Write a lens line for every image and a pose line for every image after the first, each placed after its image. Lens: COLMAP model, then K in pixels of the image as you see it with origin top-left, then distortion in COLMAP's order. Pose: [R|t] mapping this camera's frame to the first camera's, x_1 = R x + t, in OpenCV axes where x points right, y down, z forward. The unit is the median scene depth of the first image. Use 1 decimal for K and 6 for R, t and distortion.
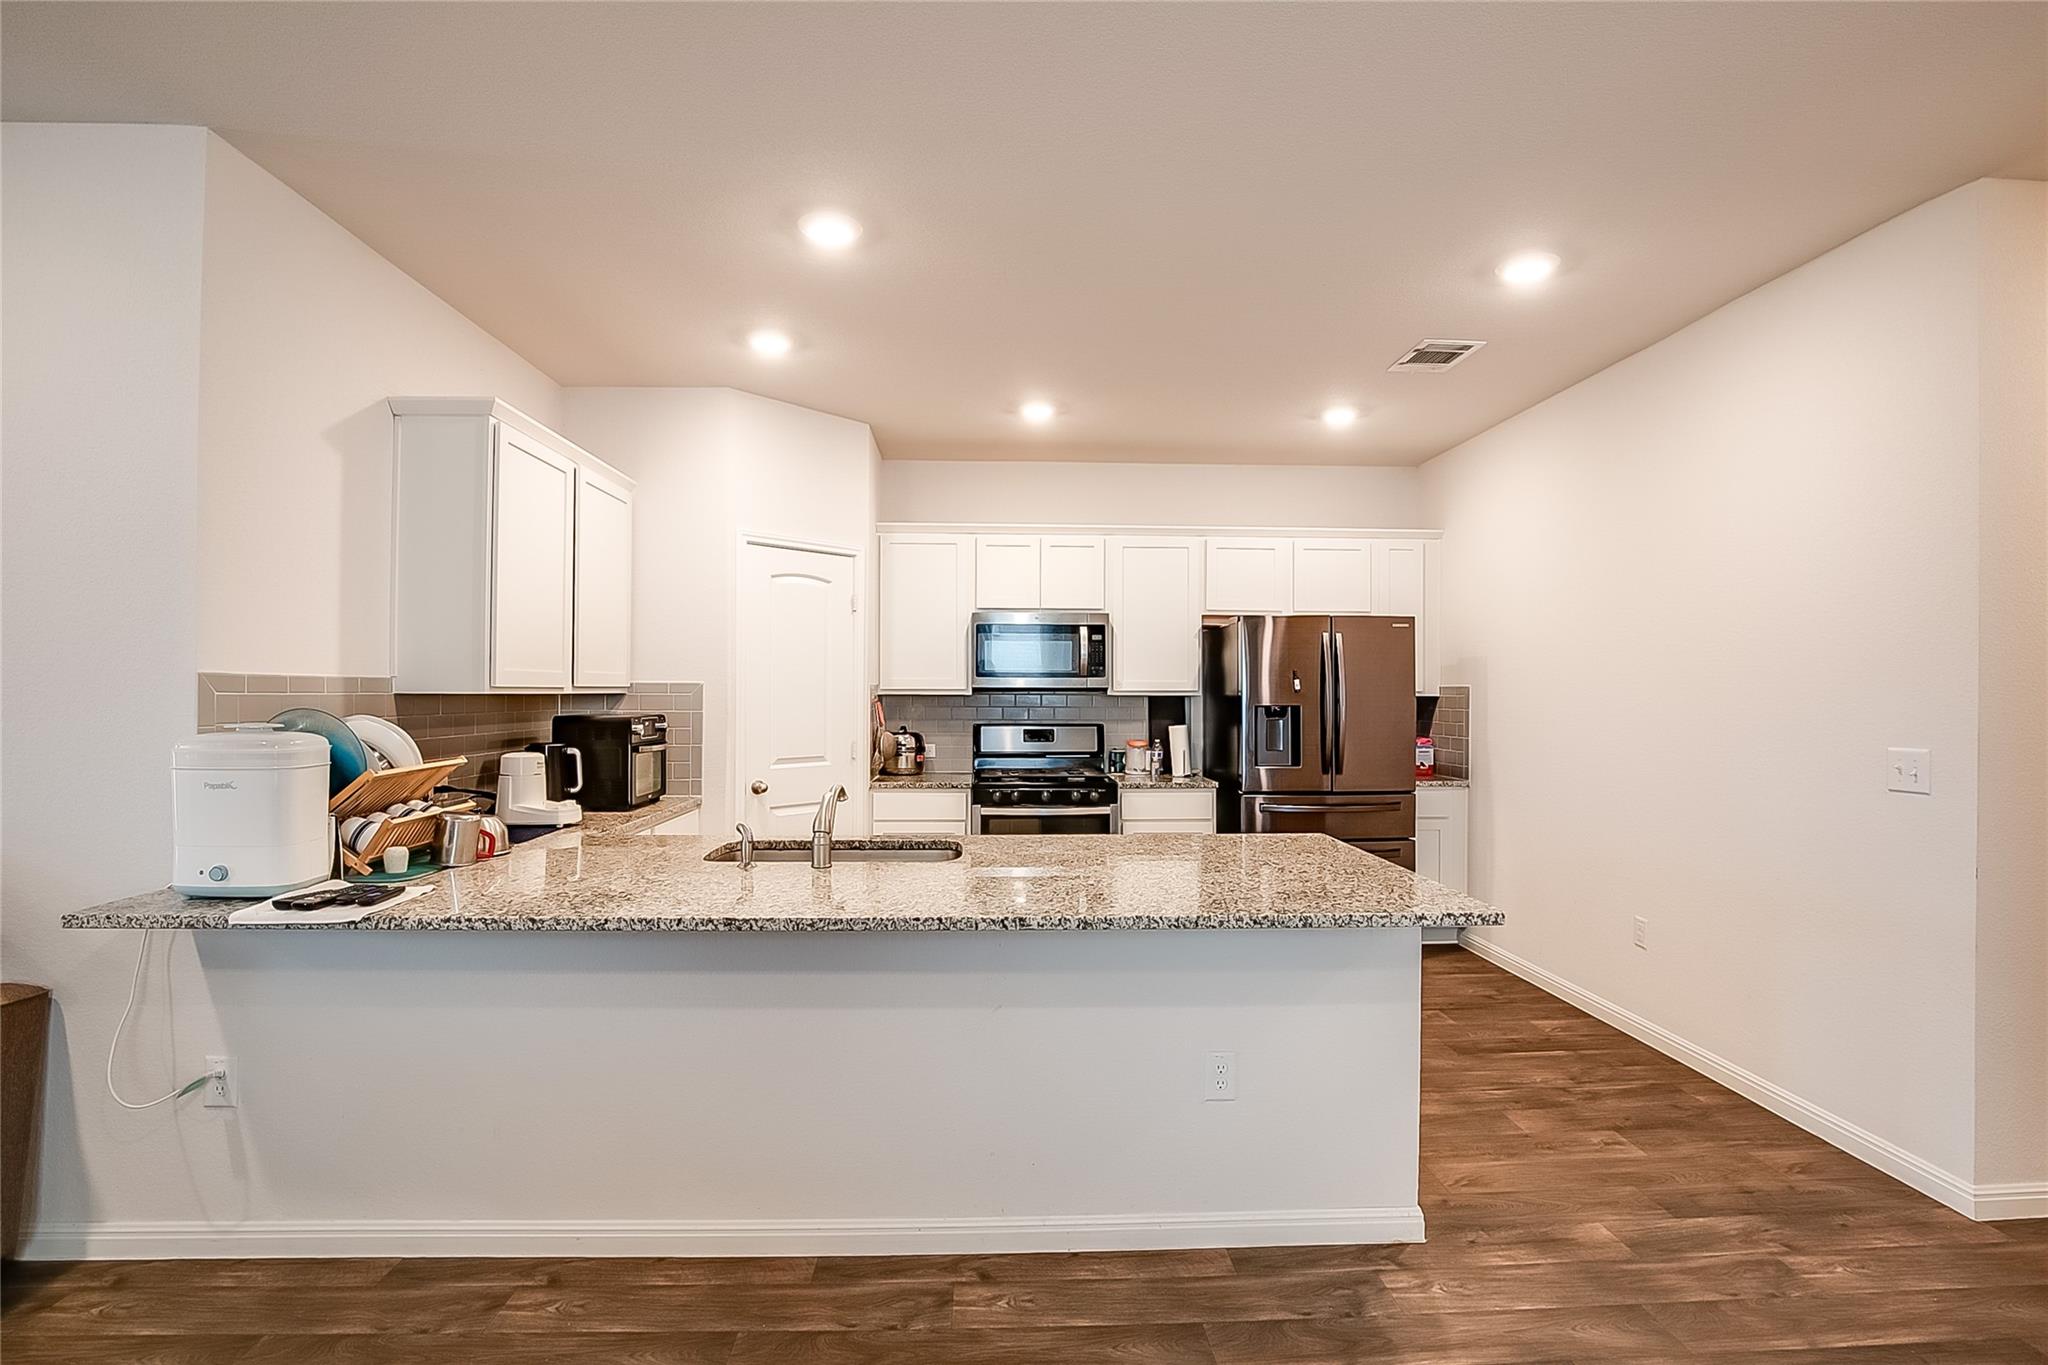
lens RADIAL K [[958.4, 0, 1024.0], [0, 958.4, 682.5], [0, 0, 1]] dist [-0.024409, 0.000066]
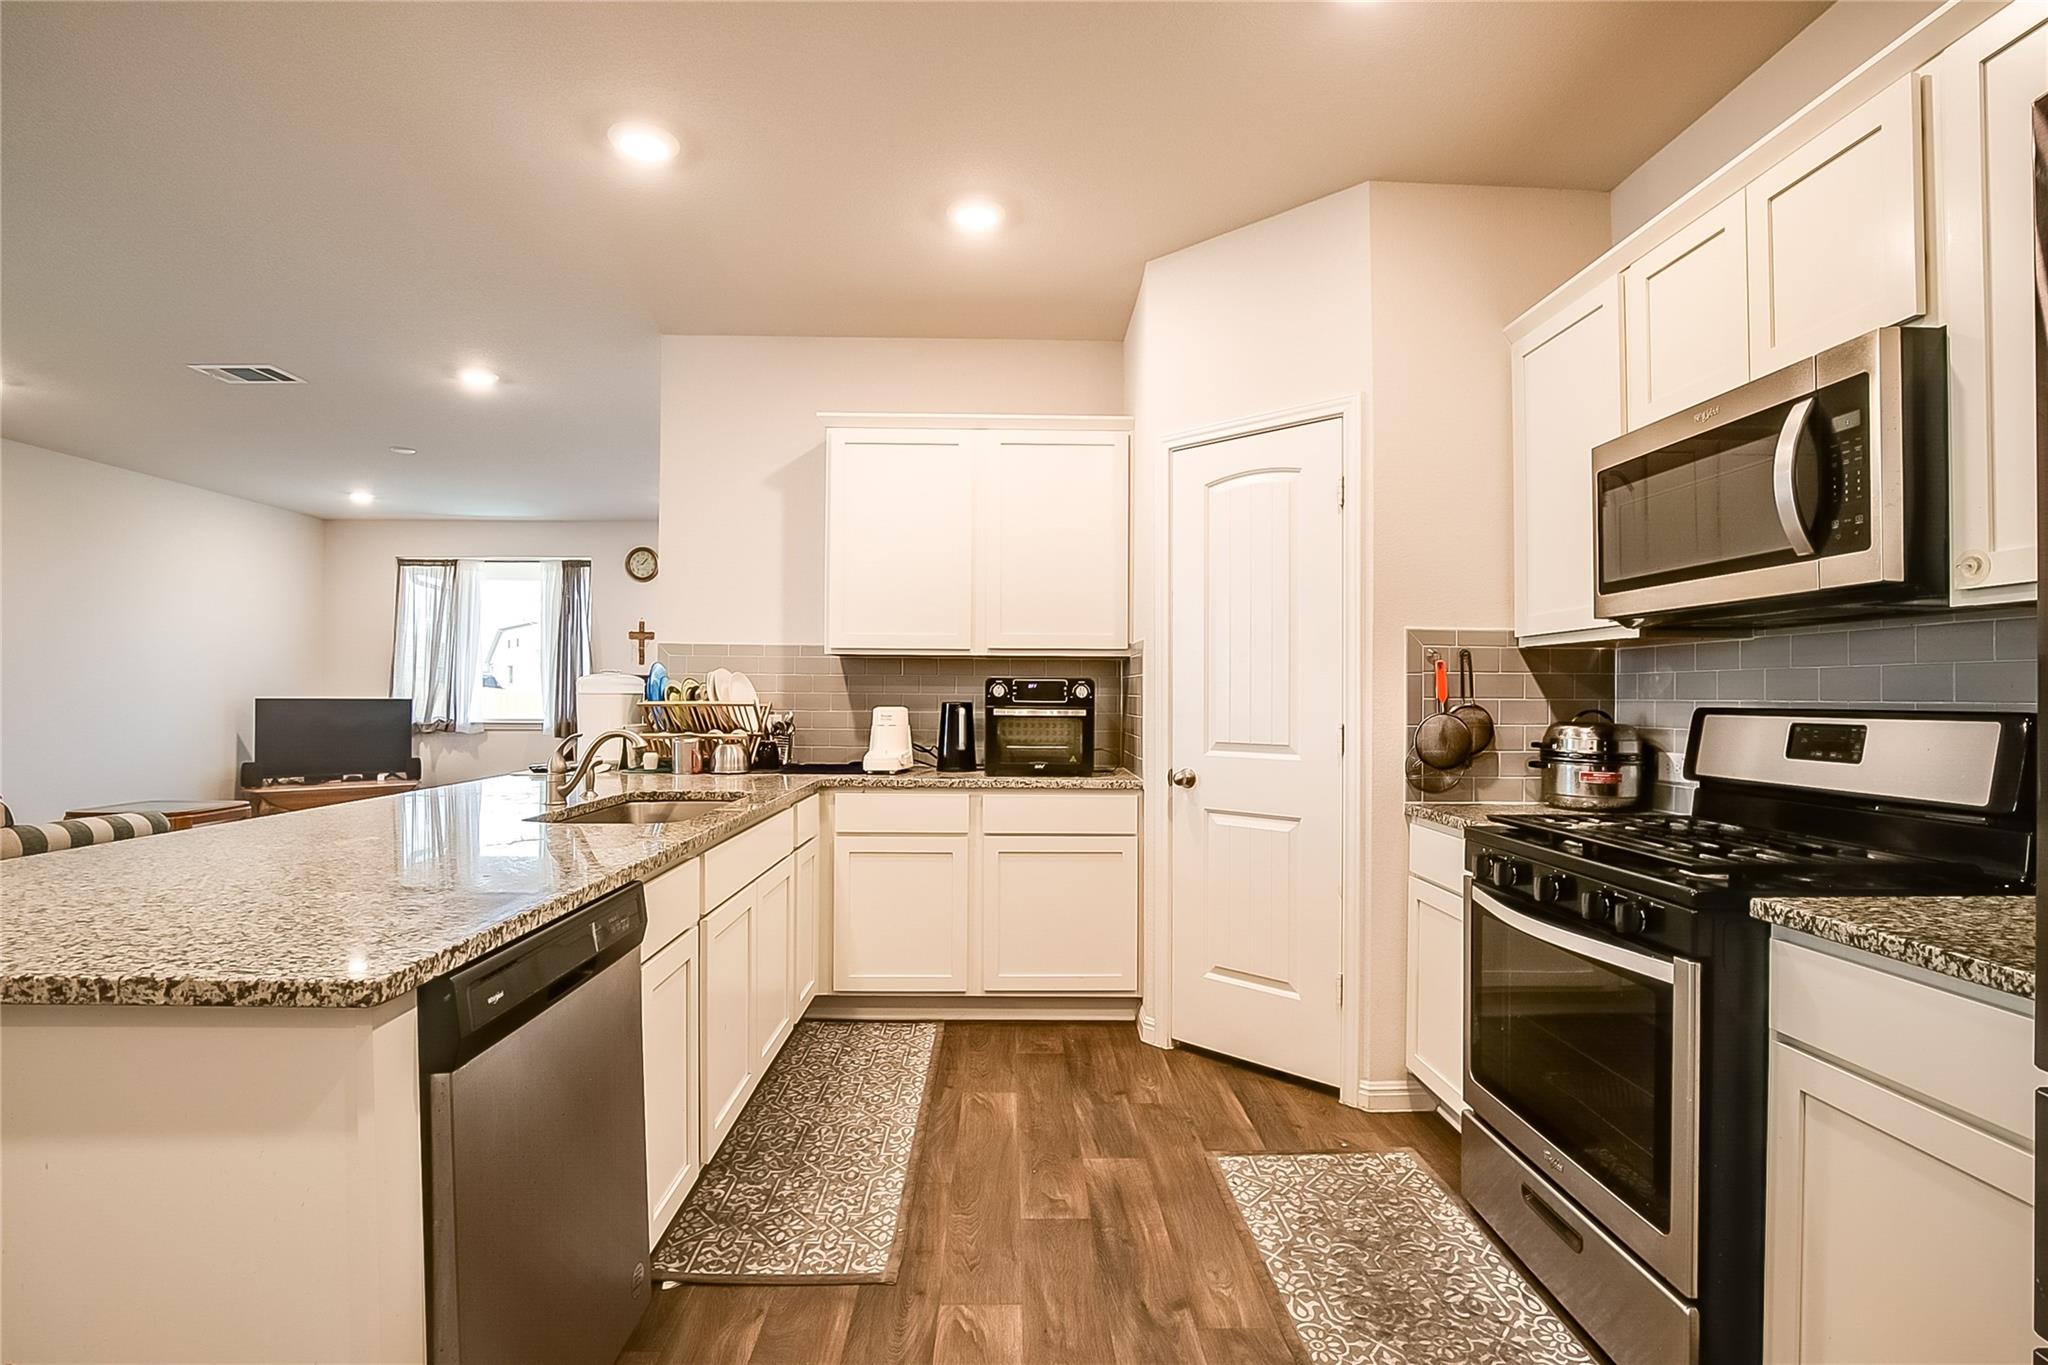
lens RADIAL K [[946.4, 0, 1017.0], [0, 946.4, 689.0], [0, 0, 1]] dist [-0.032858, 0.001145]
pose [[-0.029865, -0.008539, -0.999517, 0.481064], [0.002391, 0.999960, -0.008614, 0.050617], [0.999551, -0.002647, -0.029844, 0.952644]]
